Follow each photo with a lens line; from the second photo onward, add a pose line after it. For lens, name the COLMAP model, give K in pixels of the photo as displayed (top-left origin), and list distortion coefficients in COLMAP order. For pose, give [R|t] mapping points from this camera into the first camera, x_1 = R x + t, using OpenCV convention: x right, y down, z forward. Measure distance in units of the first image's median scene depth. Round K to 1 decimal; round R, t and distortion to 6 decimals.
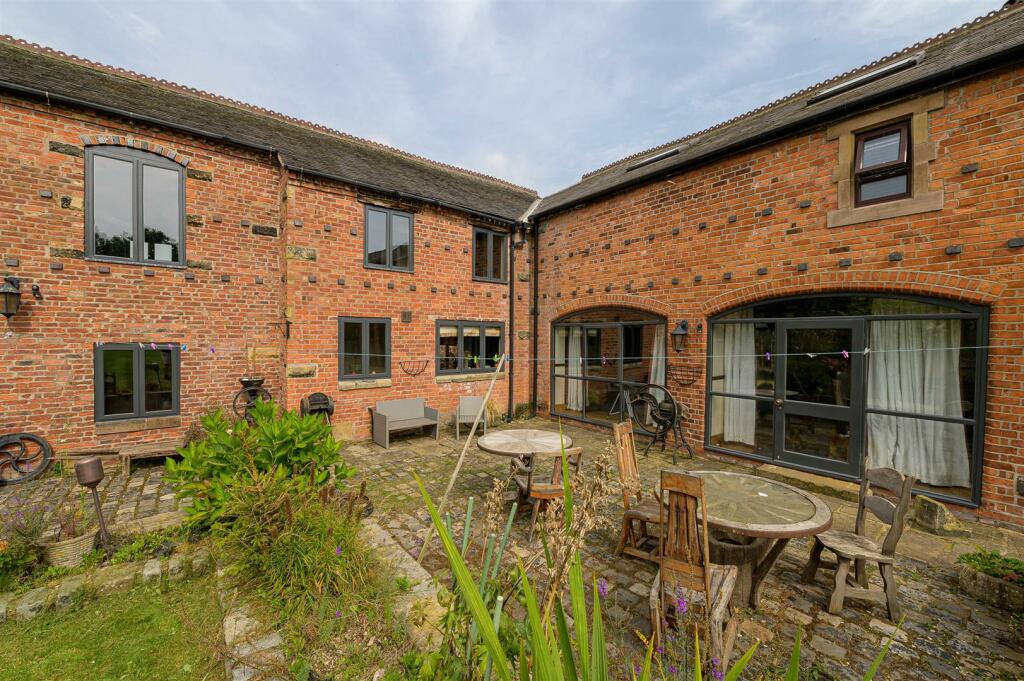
lens RADIAL K [[405.1, 0, 510.5], [0, 405.1, 341.7], [0, 0, 1]] dist [-0.009463, -0.000213]
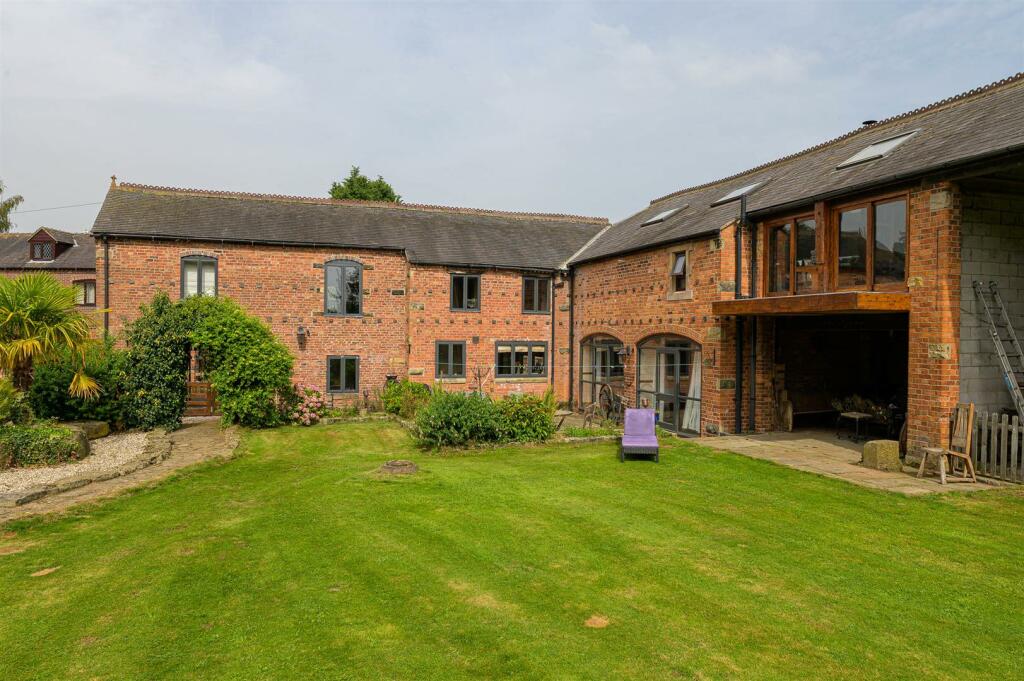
lens RADIAL K [[675.5, 0, 512.0], [0, 675.5, 340.5], [0, 0, 1]] dist [0.000004, 0.000231]
pose [[0.945924, 0.007037, -0.324312, 0.750226], [-0.009028, 0.999948, -0.004636, -0.049014], [0.324262, 0.007313, 0.945939, -1.486897]]
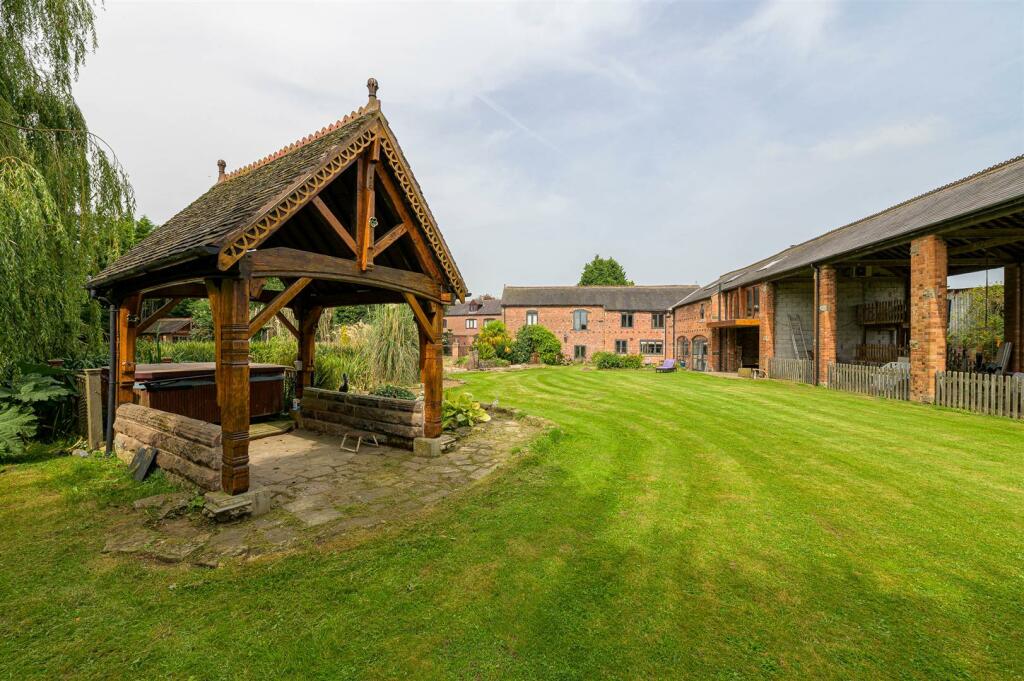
lens RADIAL K [[405.1, 0, 510.5], [0, 405.1, 341.7], [0, 0, 1]] dist [-0.009463, -0.000213]
pose [[0.708403, 0.000311, -0.705809, 1.761450], [-0.013574, 0.999821, -0.013184, 0.033175], [0.705678, 0.018921, 0.708280, -2.748023]]
